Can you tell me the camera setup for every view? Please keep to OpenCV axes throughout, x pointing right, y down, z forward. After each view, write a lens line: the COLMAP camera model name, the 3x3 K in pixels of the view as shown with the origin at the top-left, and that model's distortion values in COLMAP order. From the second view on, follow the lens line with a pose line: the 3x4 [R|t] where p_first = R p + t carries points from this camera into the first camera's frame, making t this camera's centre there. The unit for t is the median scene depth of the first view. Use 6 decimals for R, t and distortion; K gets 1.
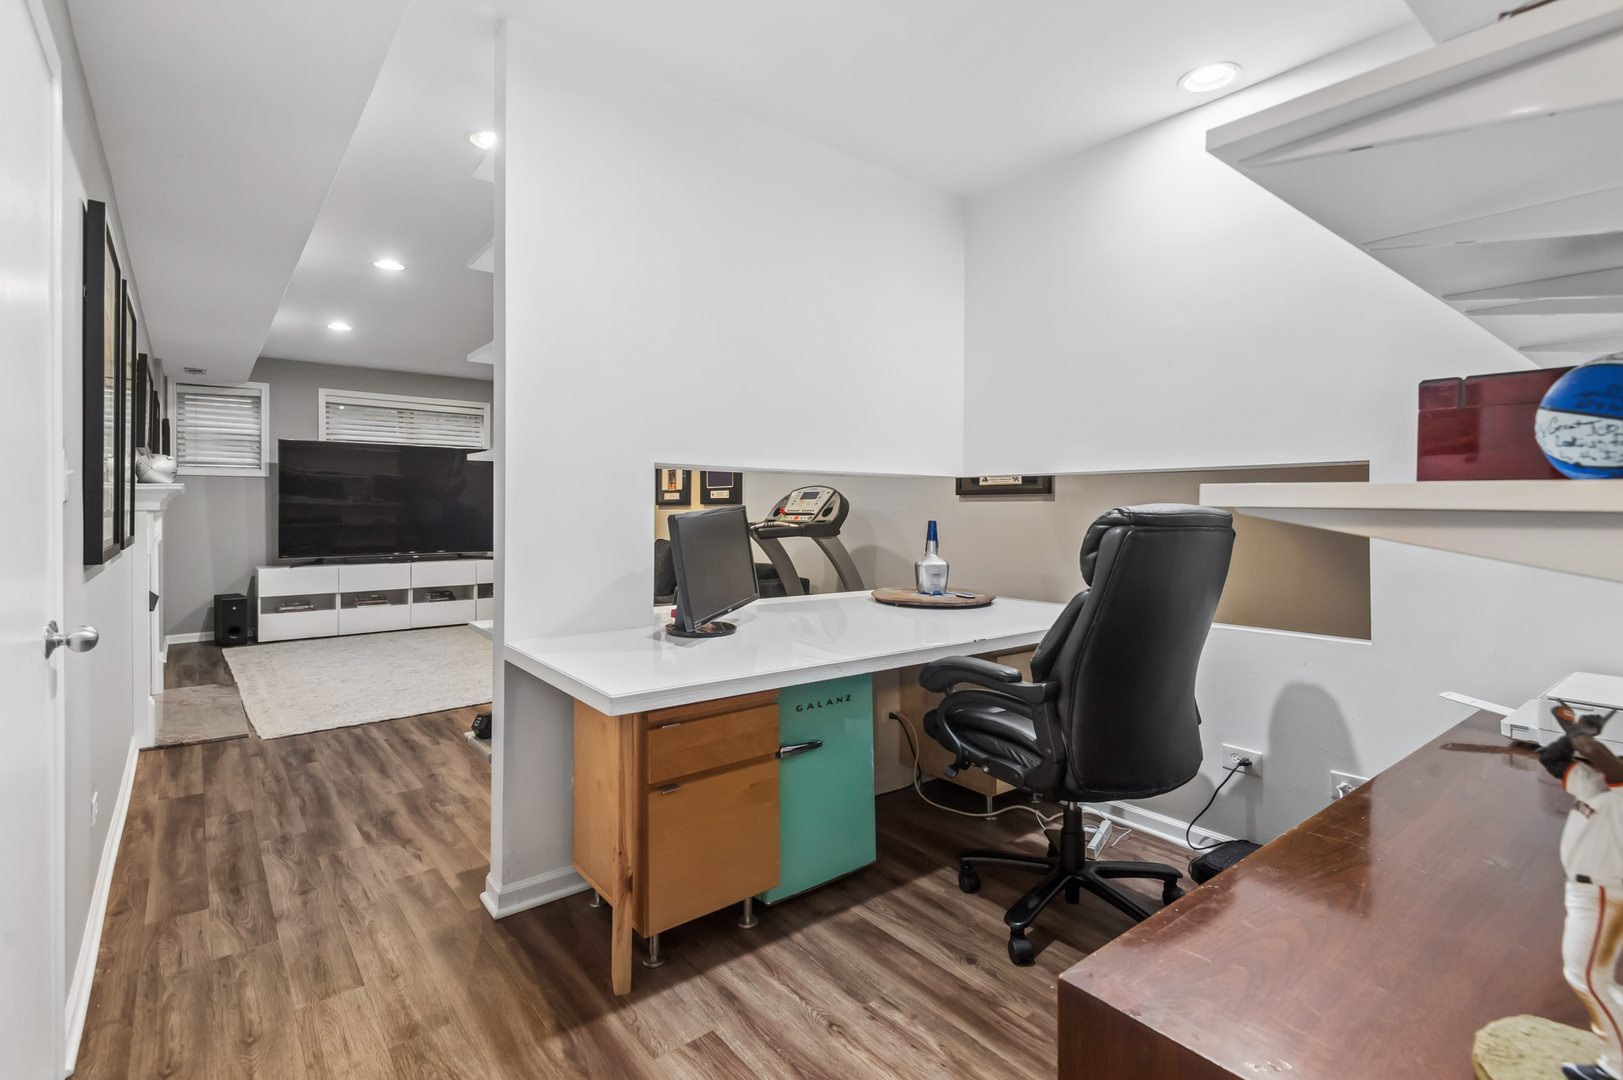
lens RADIAL K [[751.9, 0, 808.3], [0, 751.9, 506.2], [0, 0, 1]] dist [0.022056, -0.014017]
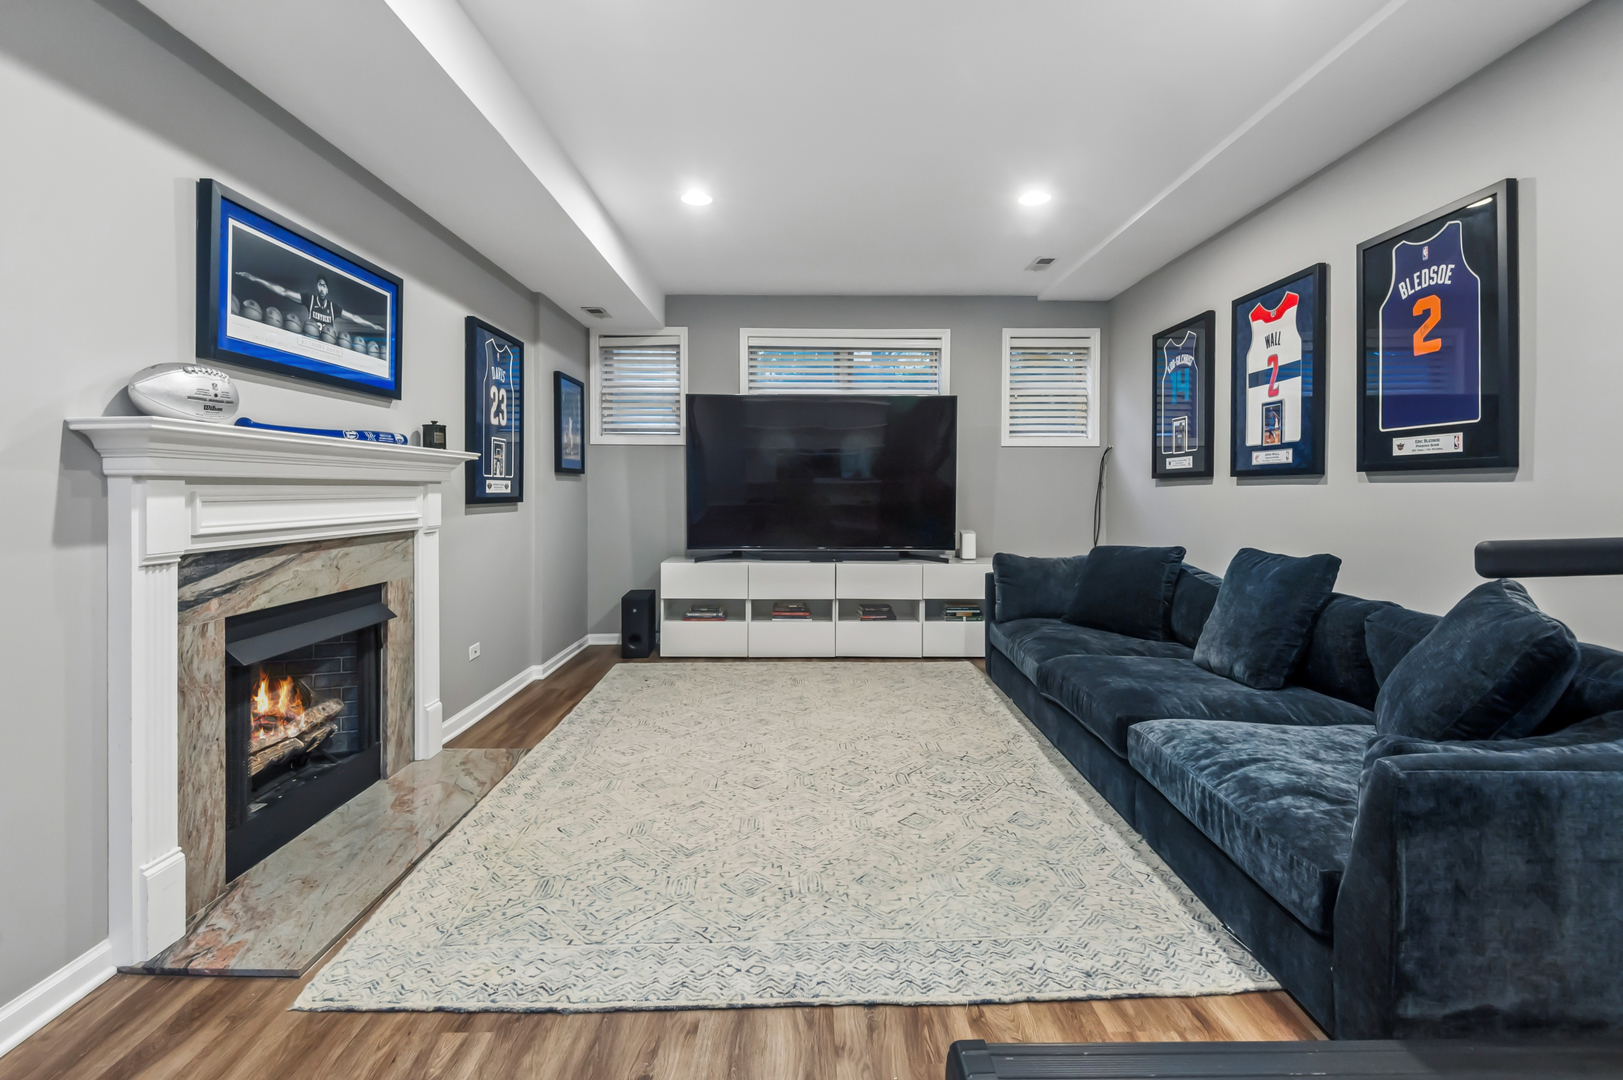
lens RADIAL K [[751.9, 0, 797.0], [0, 751.9, 486.4], [0, 0, 1]] dist [0.022056, -0.014017]
pose [[0.772936, -0.001740, -0.634481, -0.129116], [0.001161, 0.999998, -0.001328, 0.006843], [0.634483, 0.000290, 0.772937, 0.496548]]
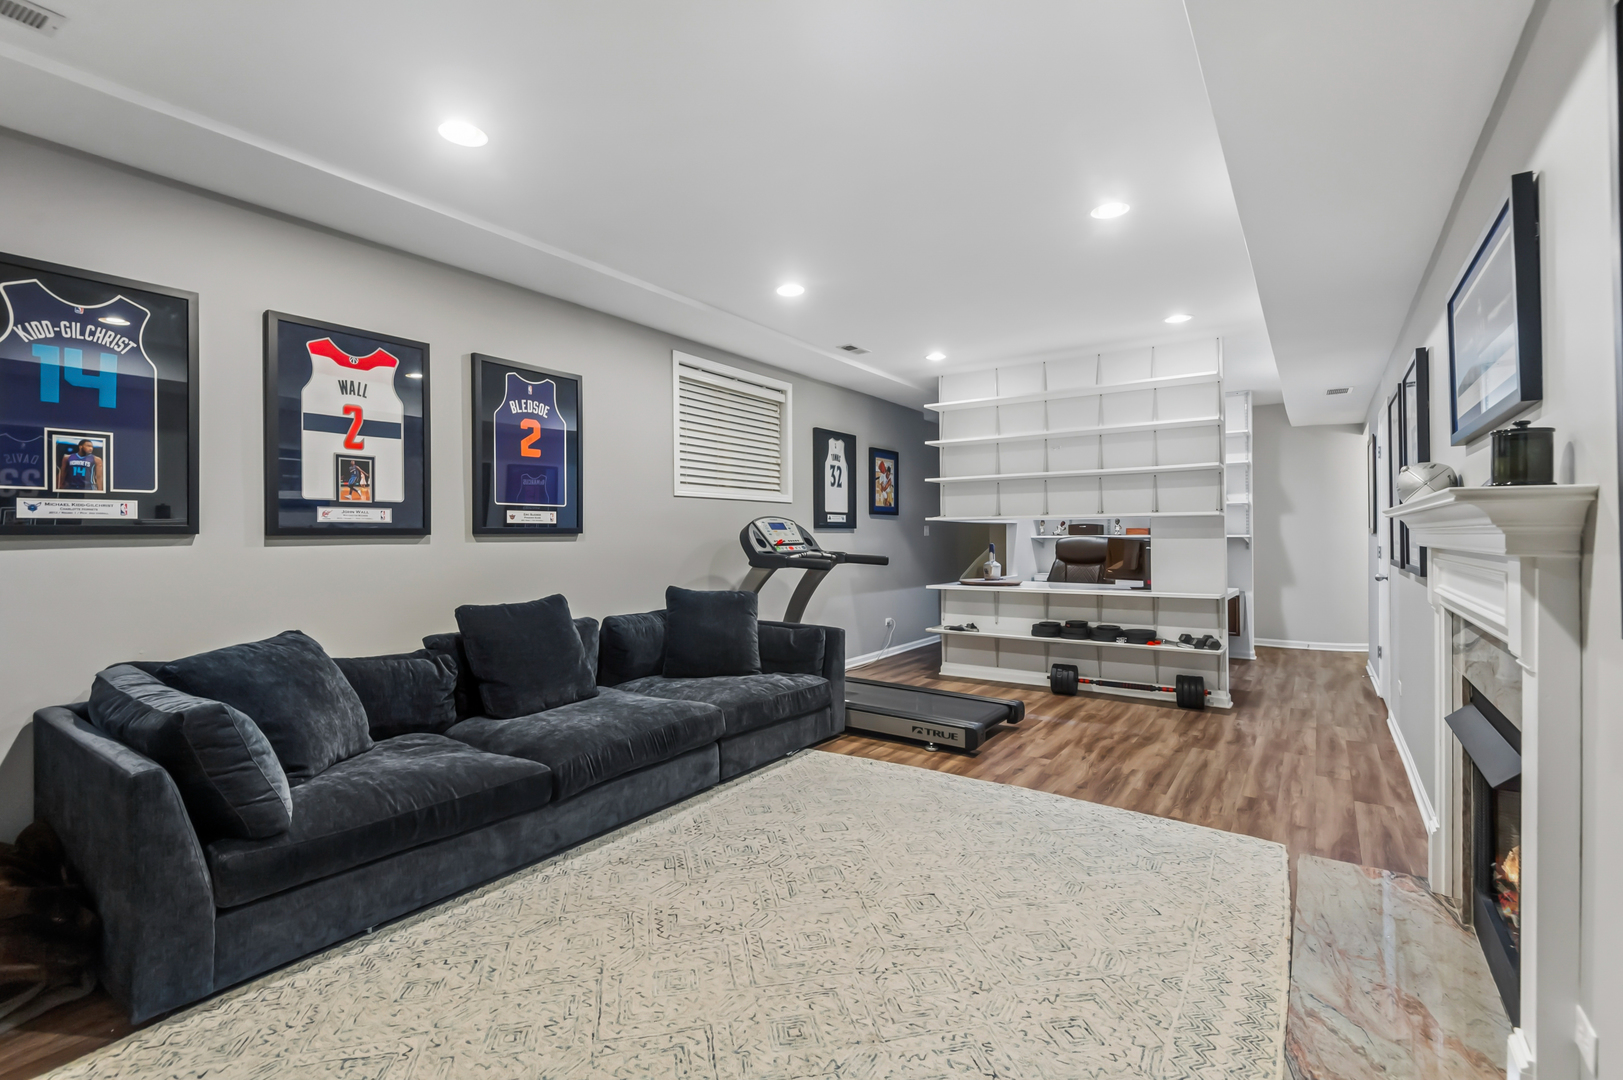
lens RADIAL K [[751.9, 0, 802.0], [0, 751.9, 527.2], [0, 0, 1]] dist [0.022056, -0.014017]
pose [[-0.286747, 0.007499, 0.957977, -0.770347], [-0.002947, 0.999958, -0.008710, -0.003022], [-0.958002, -0.005320, -0.286713, 0.988673]]
